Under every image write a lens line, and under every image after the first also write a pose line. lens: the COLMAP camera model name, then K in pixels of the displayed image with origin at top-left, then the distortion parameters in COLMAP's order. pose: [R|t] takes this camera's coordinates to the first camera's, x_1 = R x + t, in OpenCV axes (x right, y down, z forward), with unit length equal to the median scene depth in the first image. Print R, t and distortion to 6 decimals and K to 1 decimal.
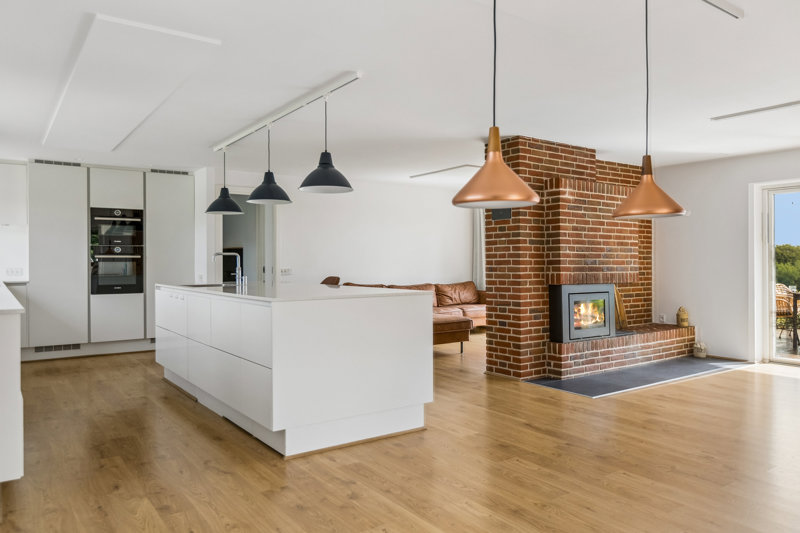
lens RADIAL K [[560.3, 0, 399.1], [0, 560.3, 263.0], [0, 0, 1]] dist [-0.001486, -0.001628]
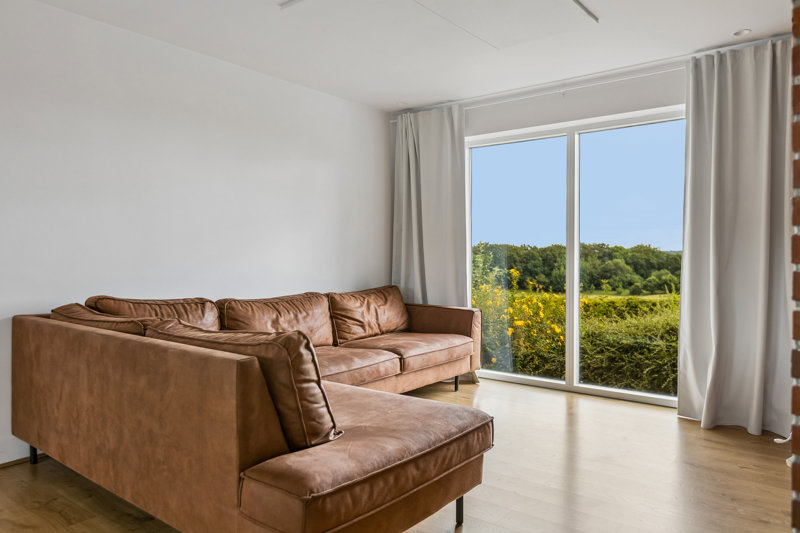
lens RADIAL K [[560.3, 0, 400.0], [0, 560.3, 265.8], [0, 0, 1]] dist [-0.001486, -0.001628]
pose [[0.966831, 0.002081, 0.255407, 0.005938], [-0.003383, 0.999983, 0.004660, 0.013216], [-0.255393, -0.005370, 0.966822, 0.544148]]
